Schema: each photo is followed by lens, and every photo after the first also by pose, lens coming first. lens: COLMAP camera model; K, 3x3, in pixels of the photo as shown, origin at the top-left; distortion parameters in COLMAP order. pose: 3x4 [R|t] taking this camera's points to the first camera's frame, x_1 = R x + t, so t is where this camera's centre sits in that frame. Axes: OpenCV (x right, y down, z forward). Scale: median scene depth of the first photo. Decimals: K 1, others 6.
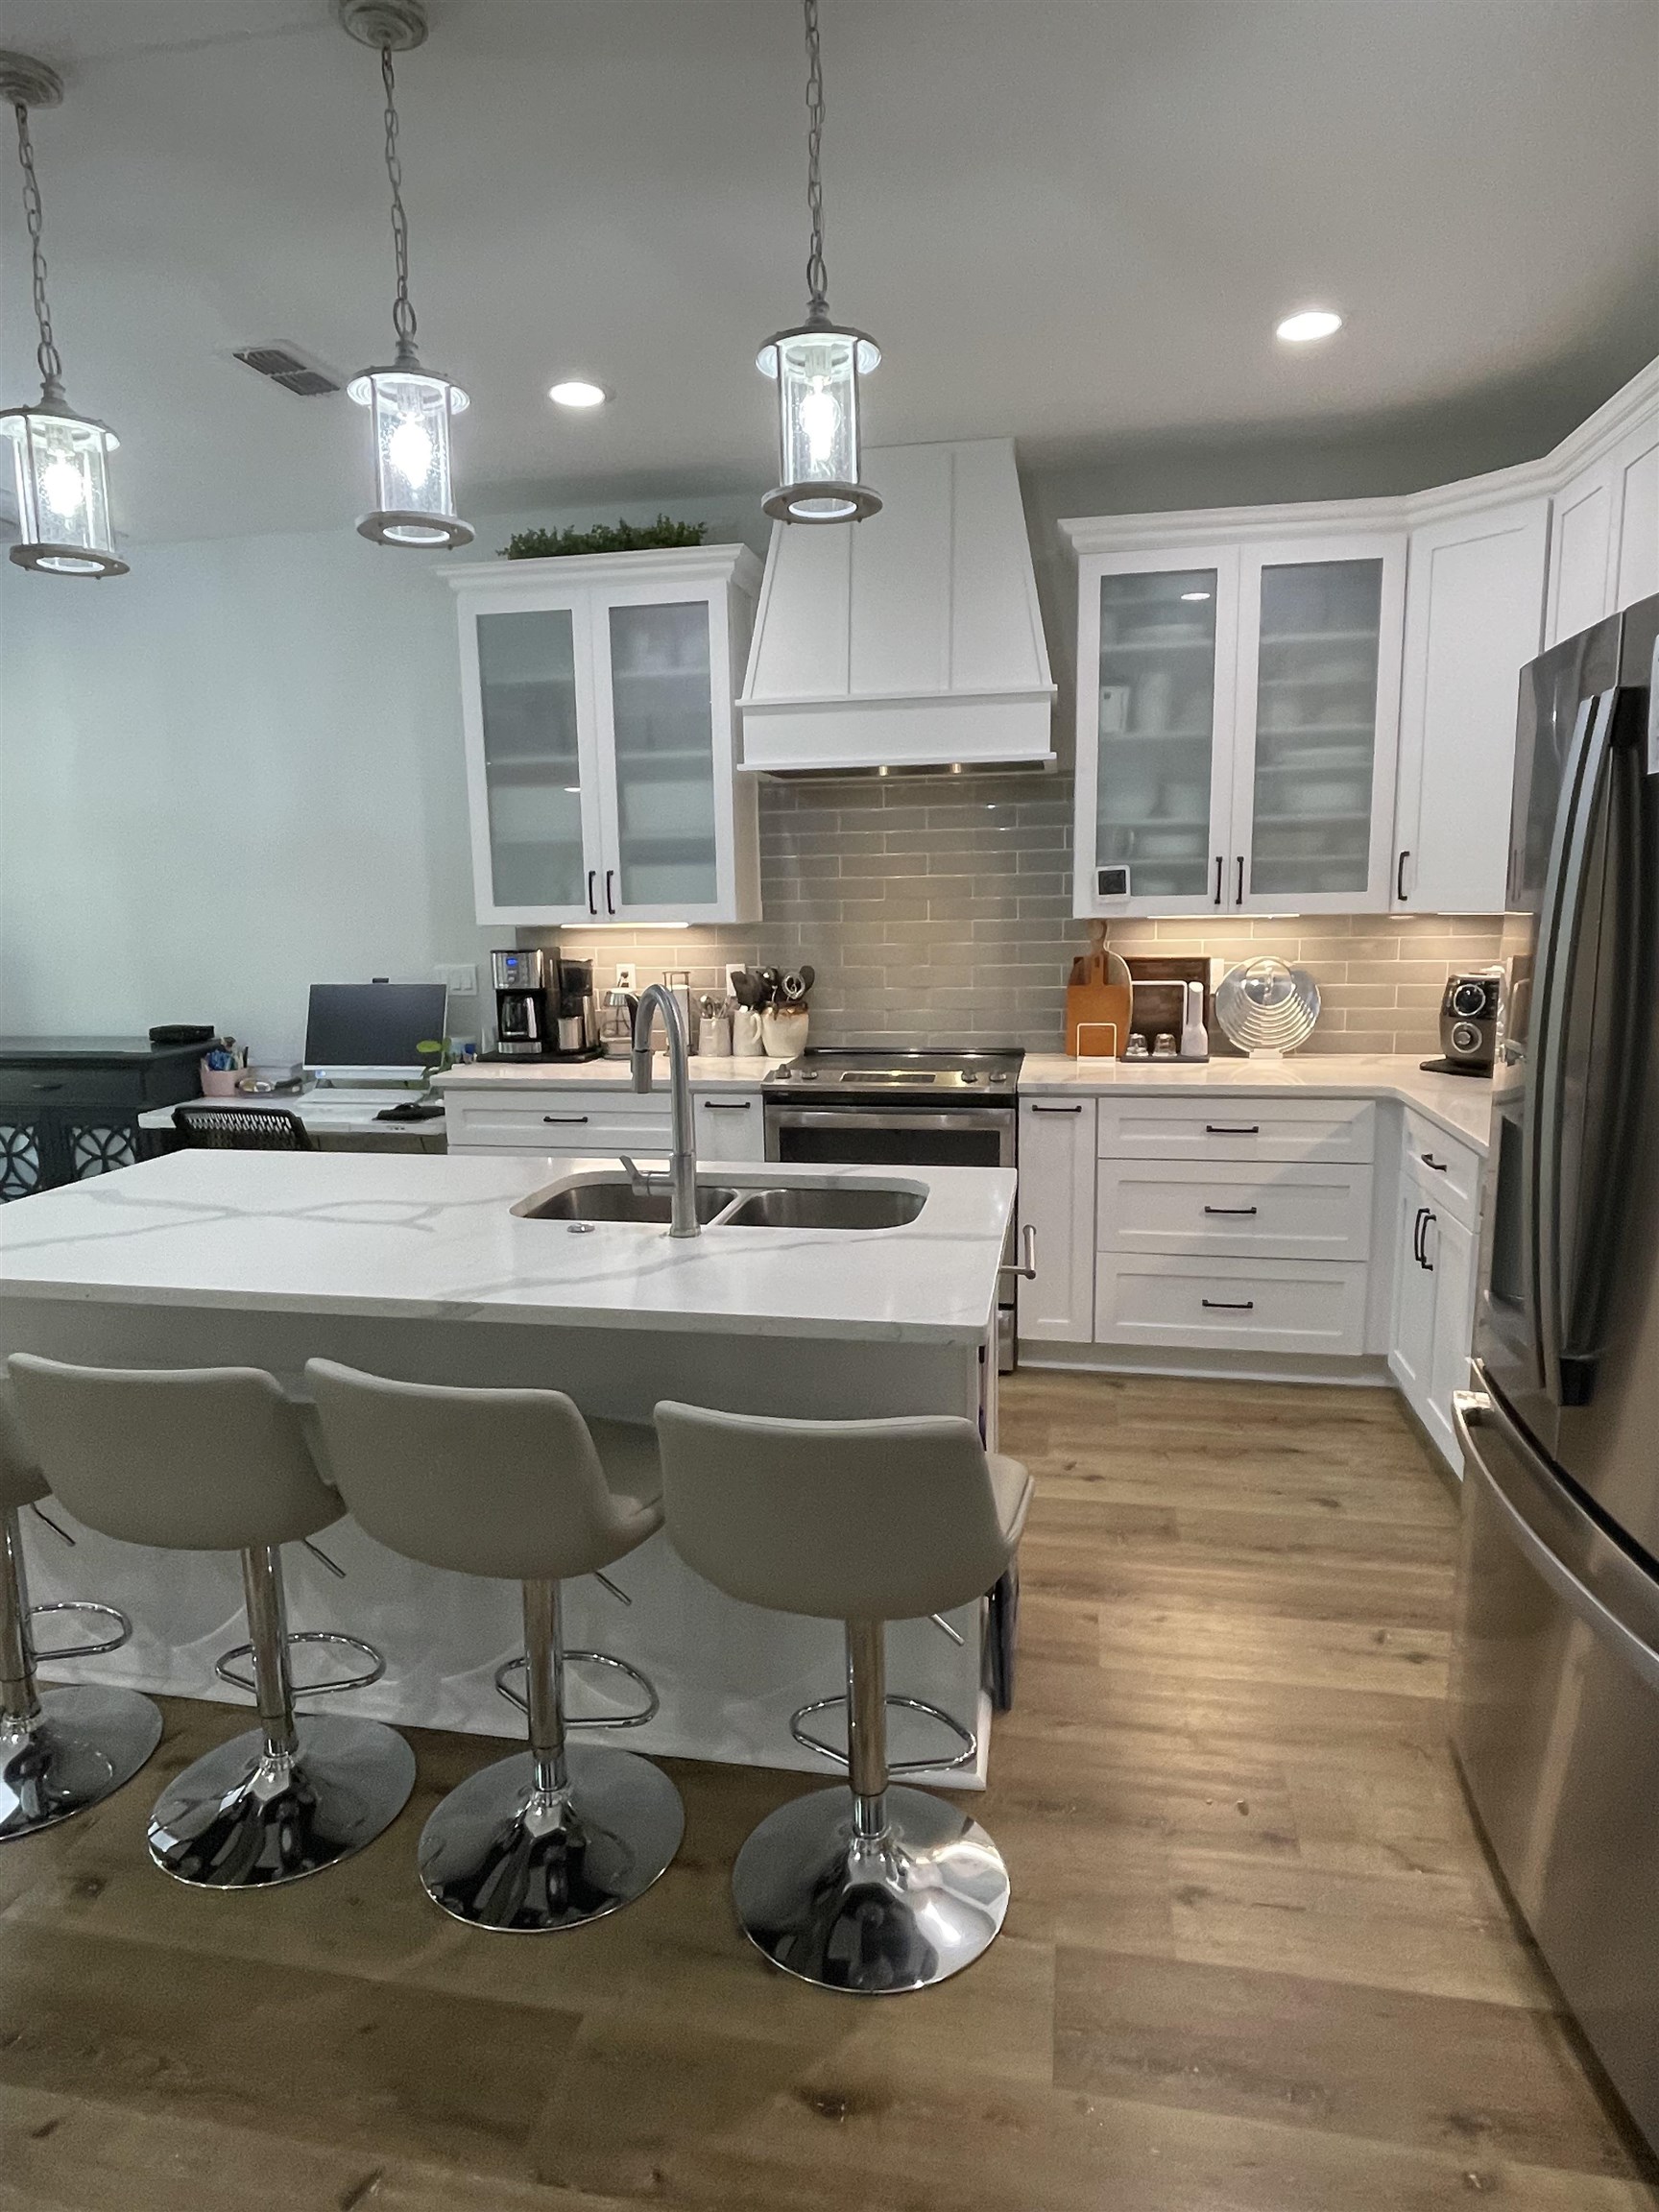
lens RADIAL K [[1294.7, 0, 814.1], [0, 1294.7, 1103.6], [0, 0, 1]] dist [0.022321, -0.036374]
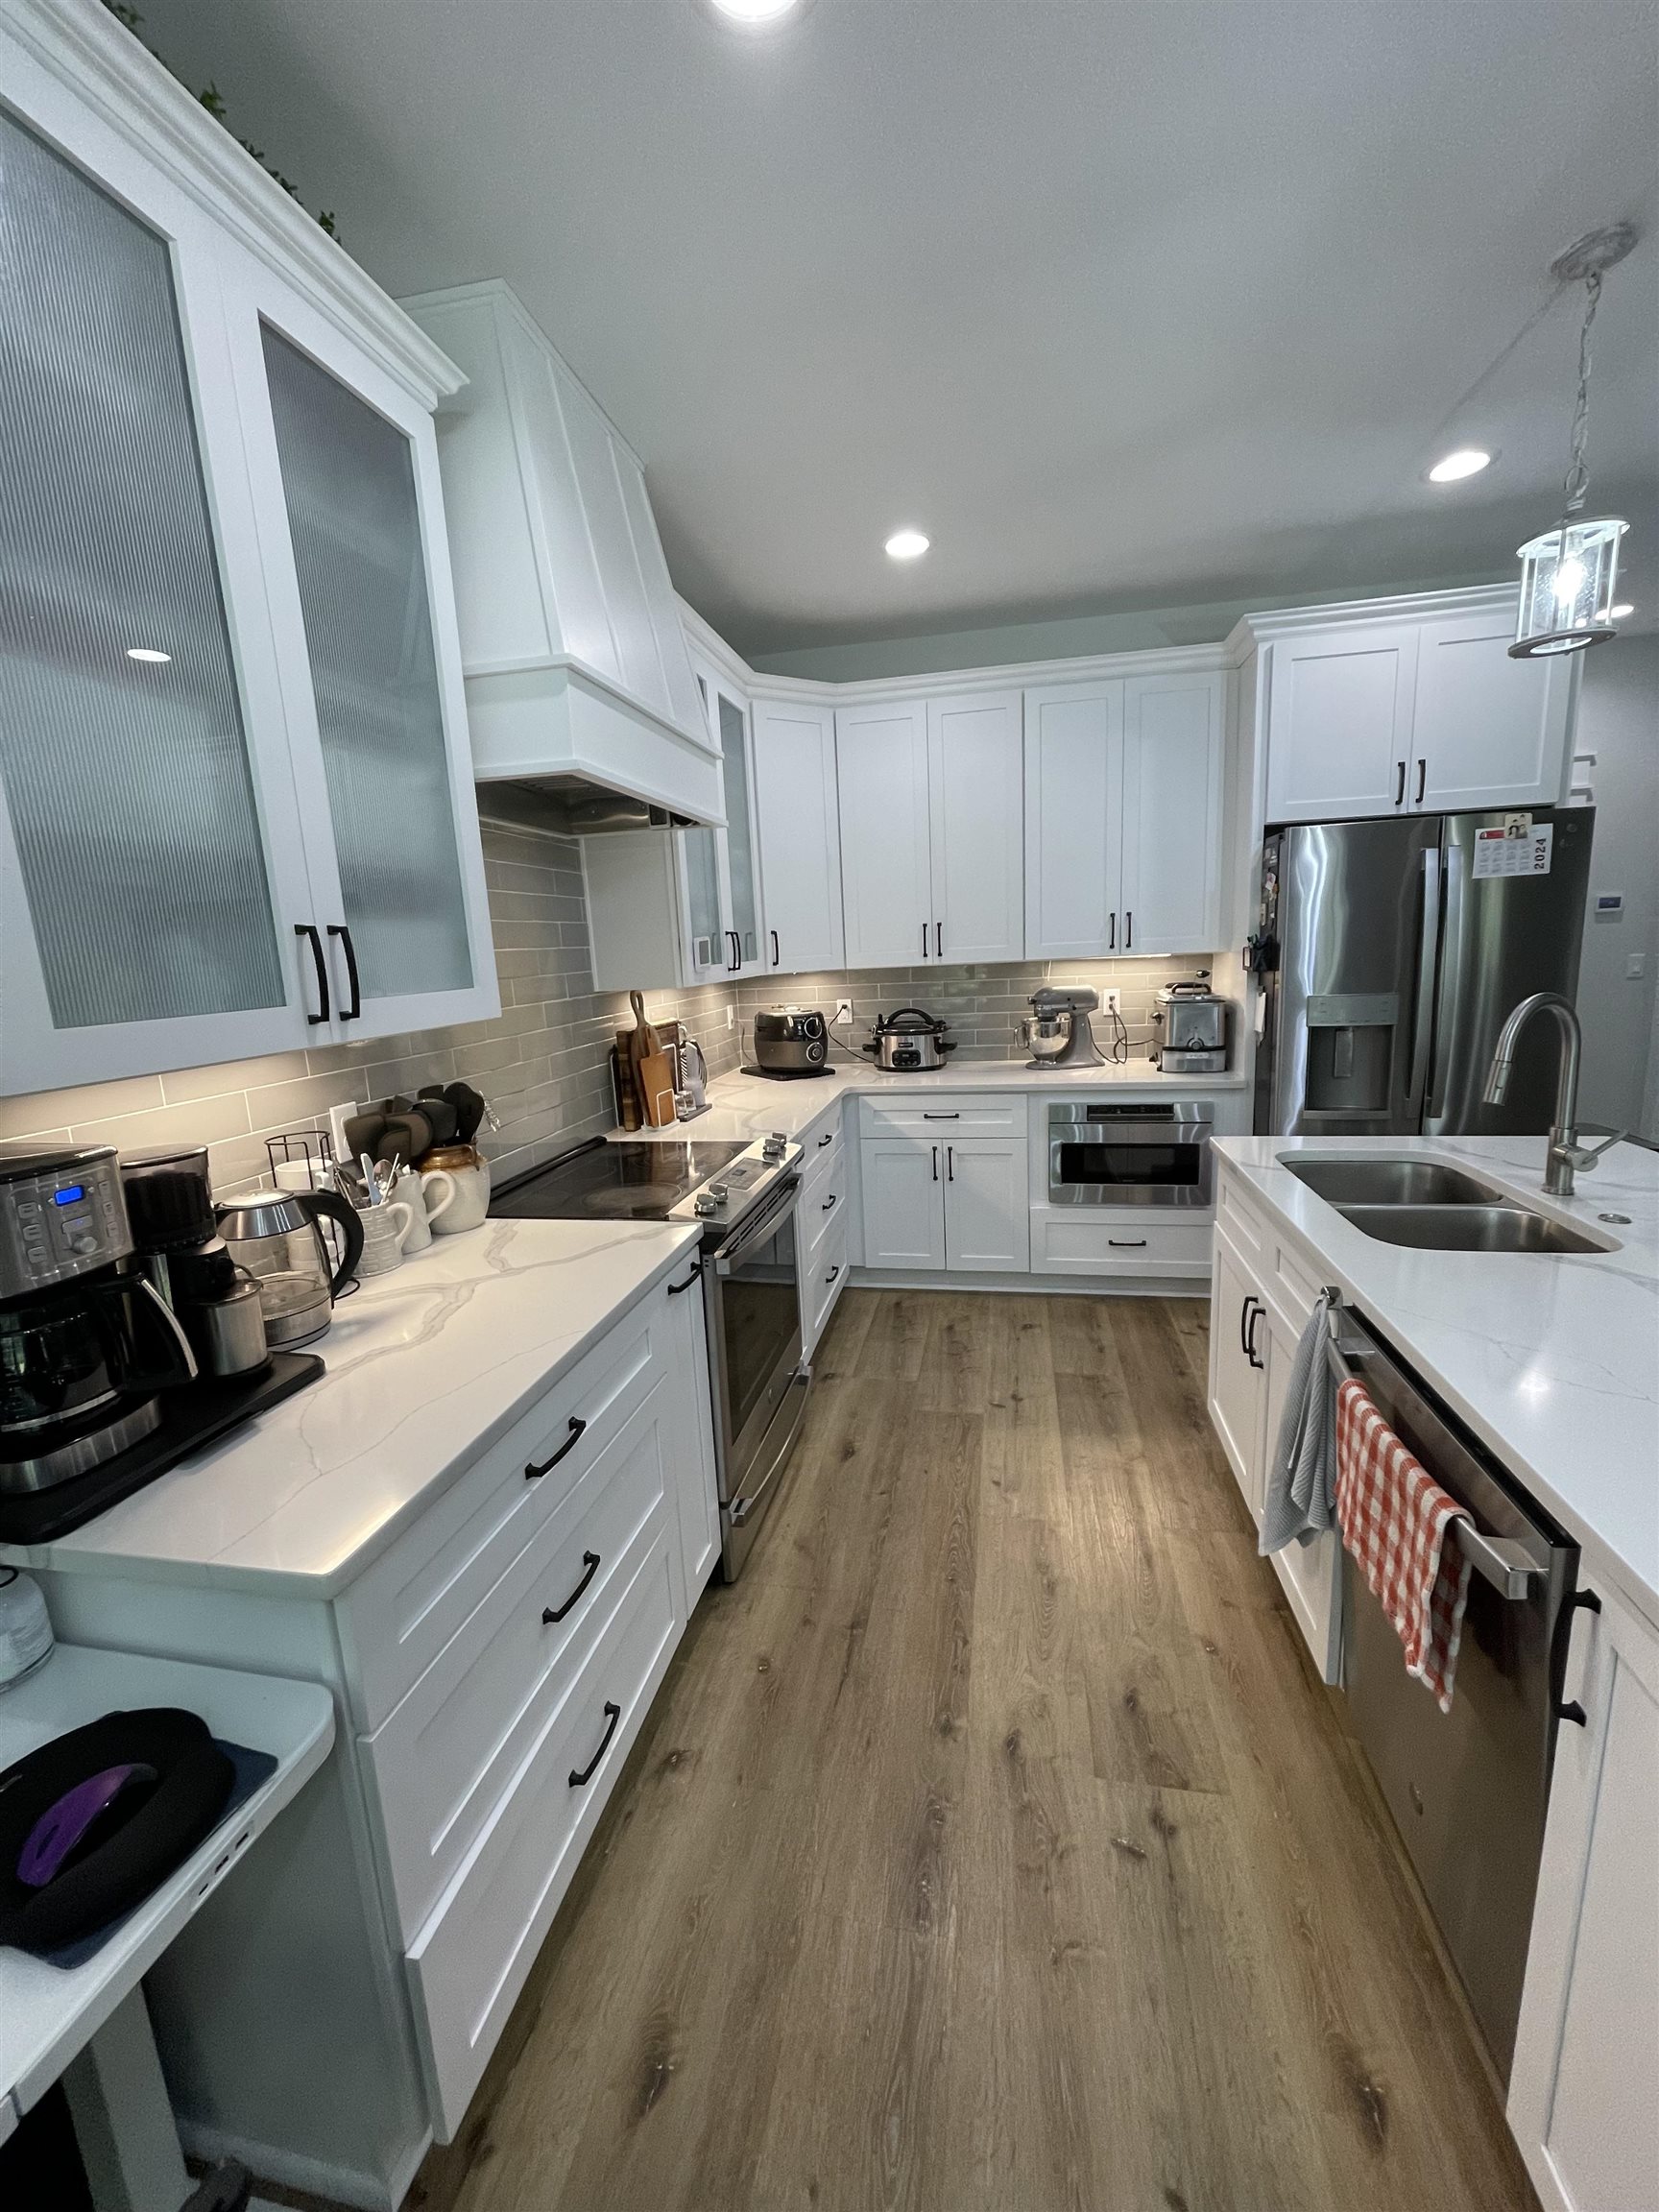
lens RADIAL K [[893.1, 0, 820.3], [0, 893.1, 1106.8], [0, 0, 1]] dist [-0.002536, 0.000321]
pose [[0.002952, -0.160269, 0.987069, -0.501381], [0.221656, 0.962625, 0.155637, -0.138467], [-0.975121, 0.218330, 0.038367, 0.892152]]
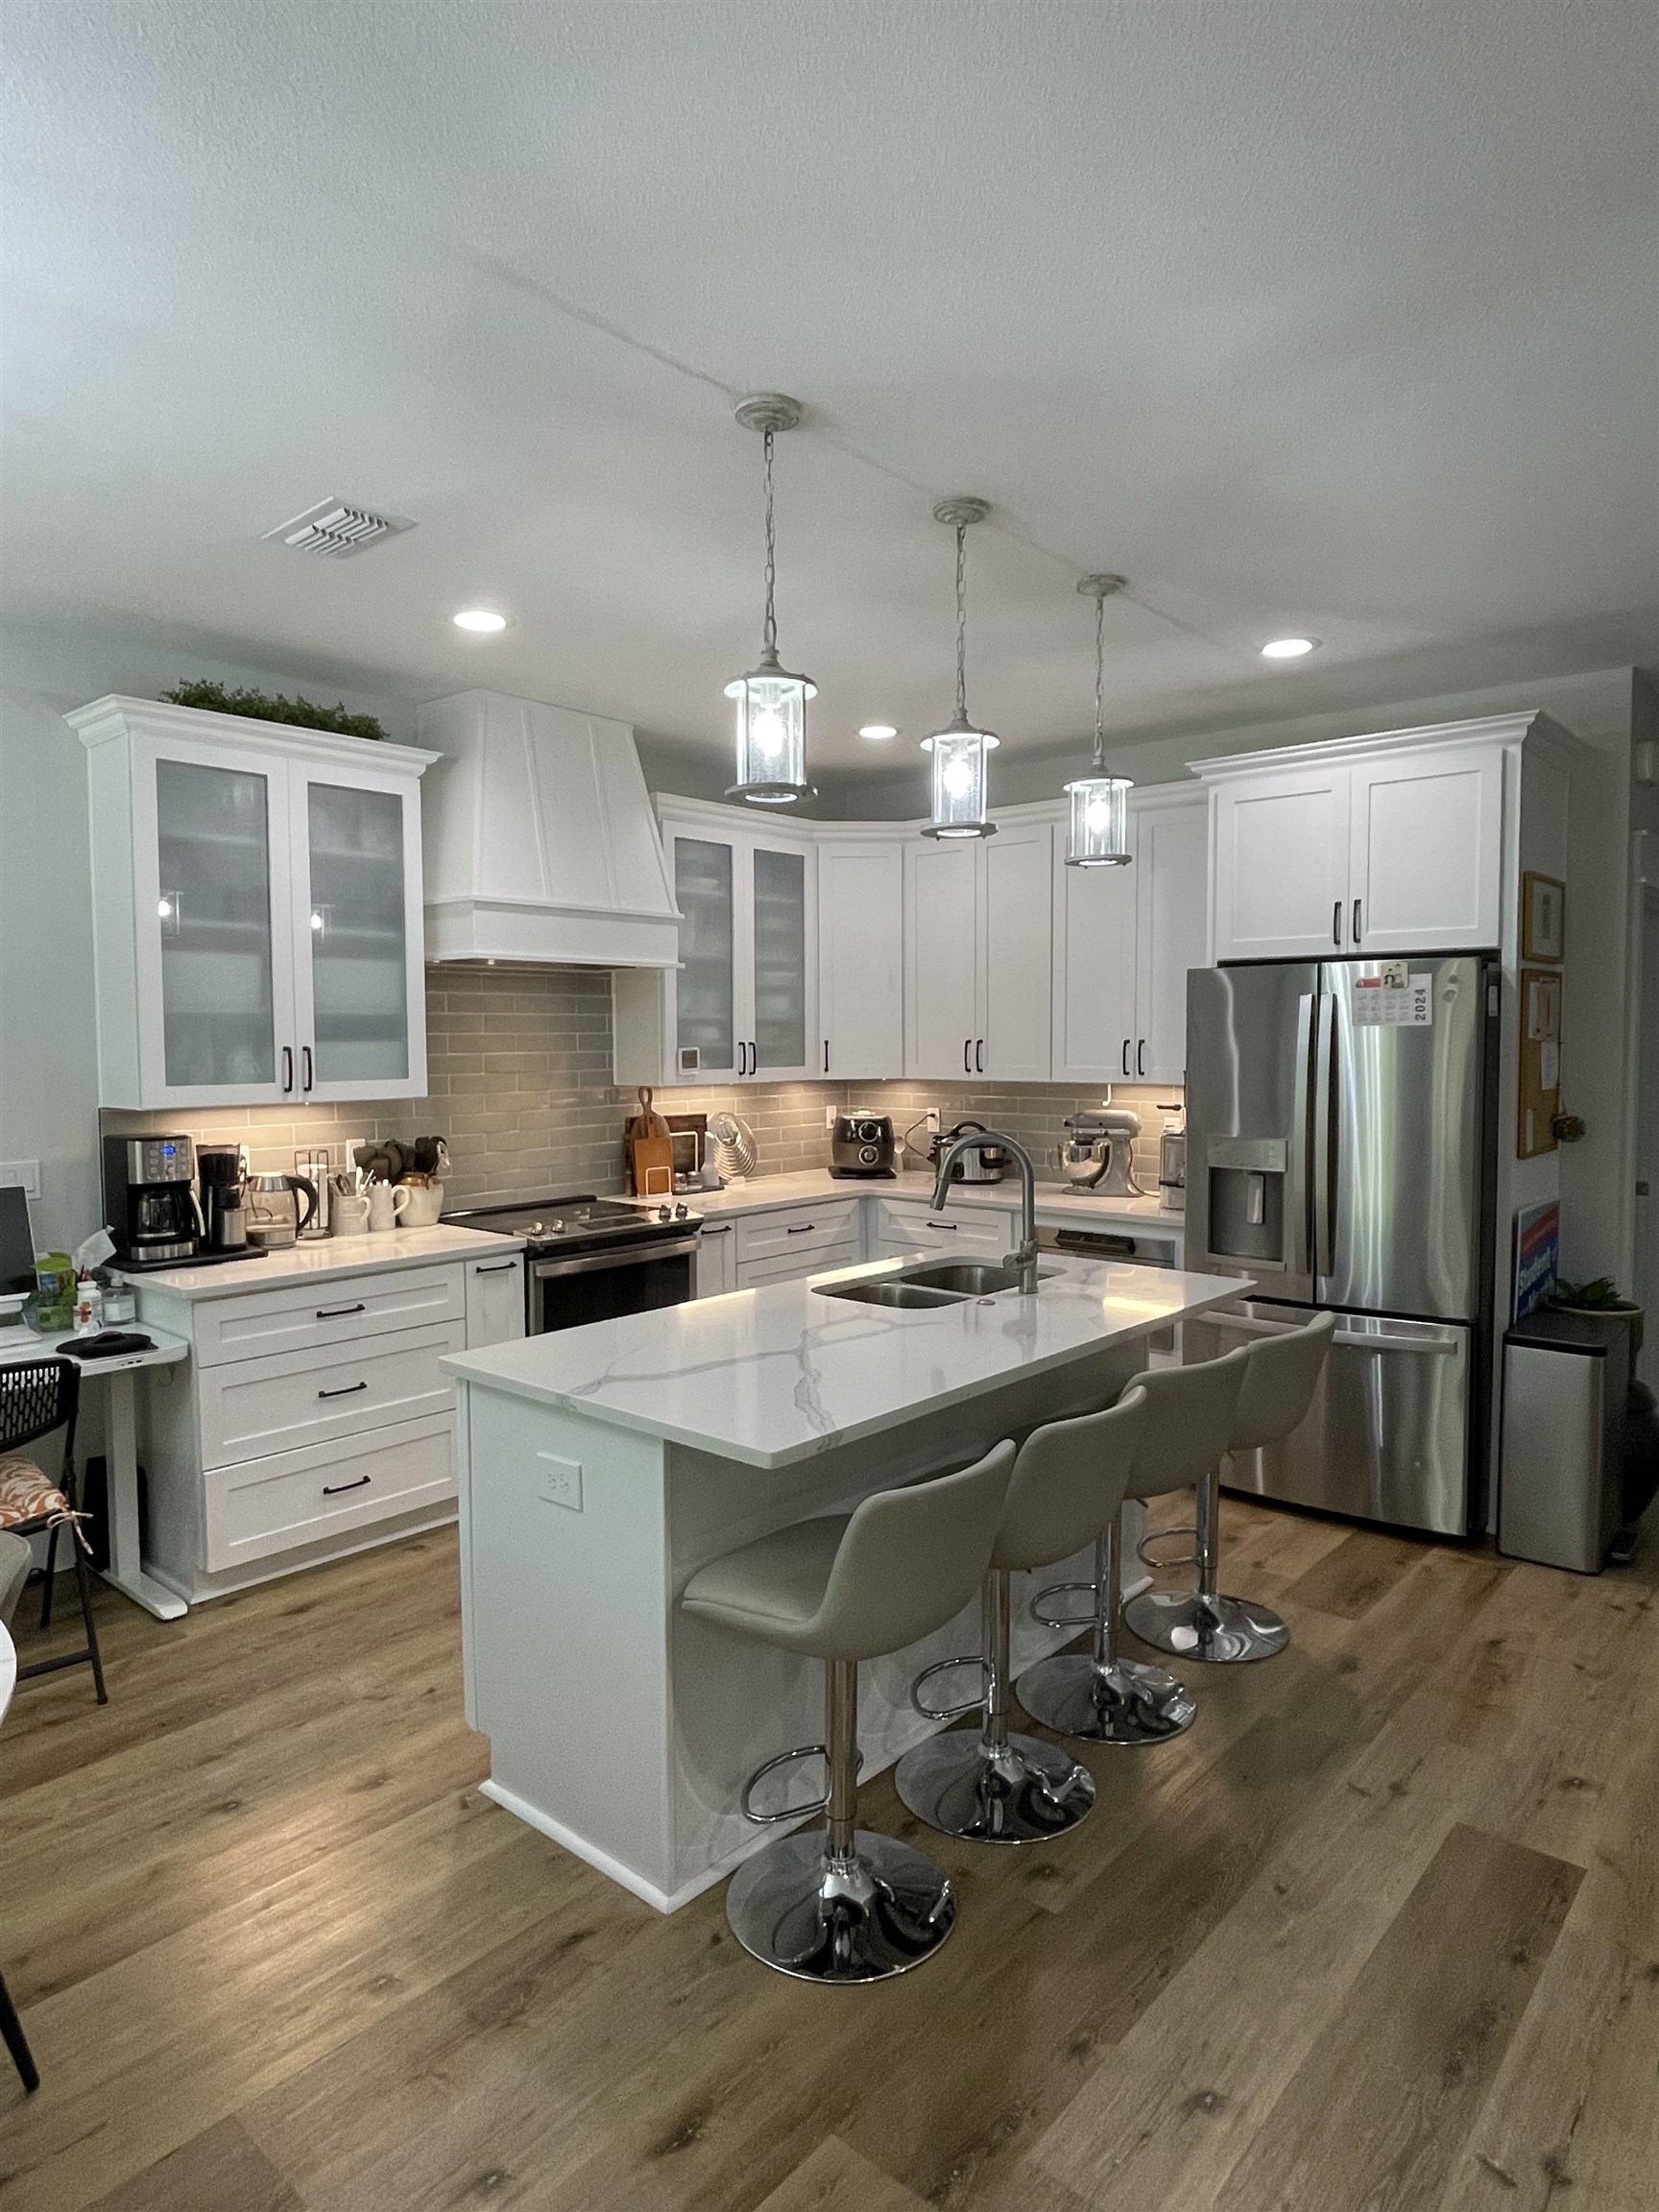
lens RADIAL K [[1294.7, 0, 814.1], [0, 1294.7, 1103.6], [0, 0, 1]] dist [0.022321, -0.036374]
pose [[0.501570, -0.028189, 0.864658, -0.841964], [0.146297, 0.987838, -0.052660, -0.036418], [-0.852658, 0.152910, 0.499594, 0.231508]]
